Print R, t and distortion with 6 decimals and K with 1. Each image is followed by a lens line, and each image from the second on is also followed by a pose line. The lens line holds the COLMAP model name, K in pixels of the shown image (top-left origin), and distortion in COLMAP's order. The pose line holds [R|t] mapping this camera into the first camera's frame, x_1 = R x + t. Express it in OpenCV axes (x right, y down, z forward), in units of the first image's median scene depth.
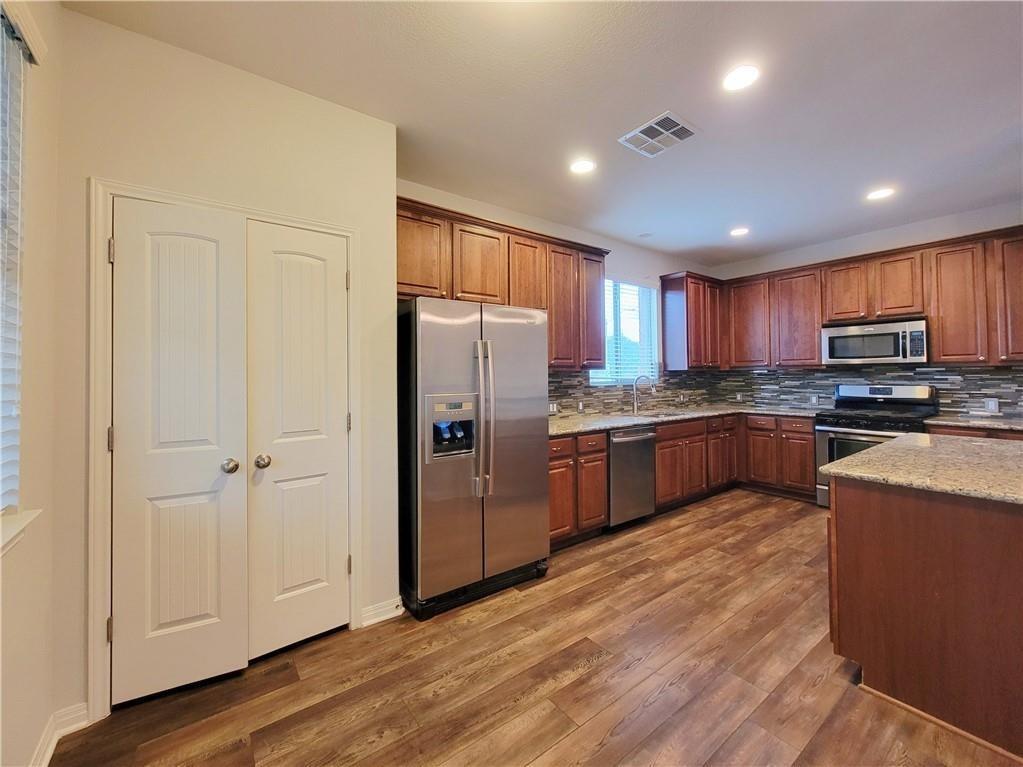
lens RADIAL K [[414.1, 0, 512.7], [0, 414.1, 370.0], [0, 0, 1]] dist [-0.000964, -0.000147]
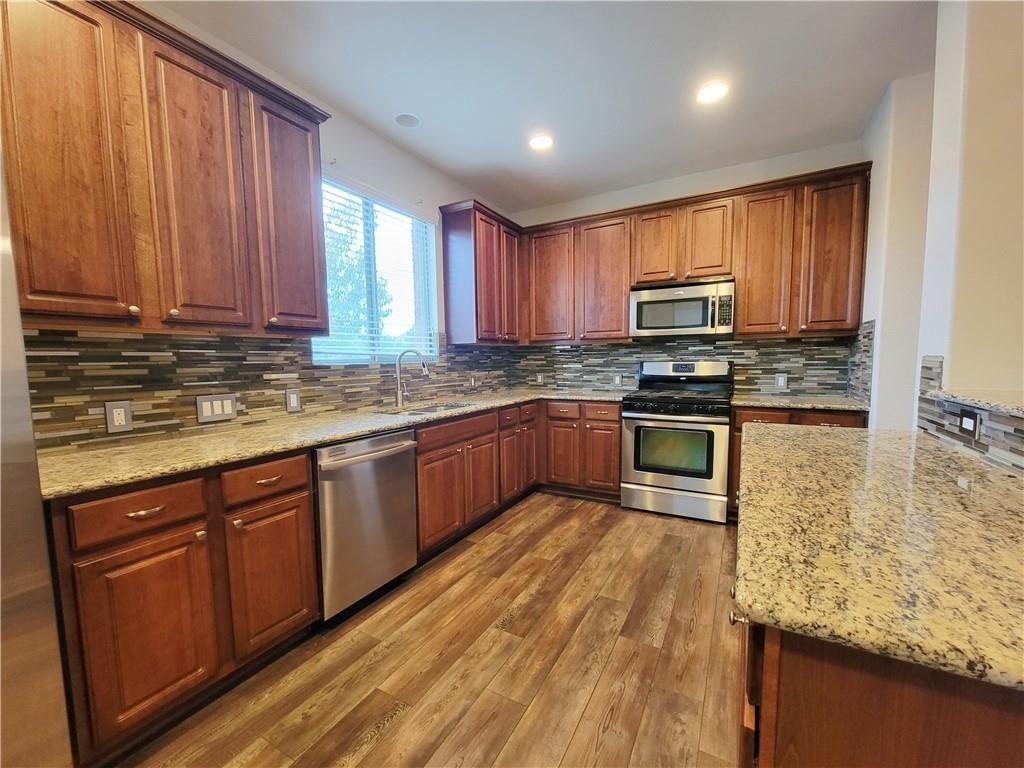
lens RADIAL K [[419.7, 0, 505.3], [0, 419.7, 399.2], [0, 0, 1]] dist [-0.002022, -0.000405]
pose [[0.917666, -0.042571, 0.395067, 0.202315], [0.000854, 0.994454, 0.105173, 0.023688], [-0.397353, -0.096176, 0.912612, 0.348737]]
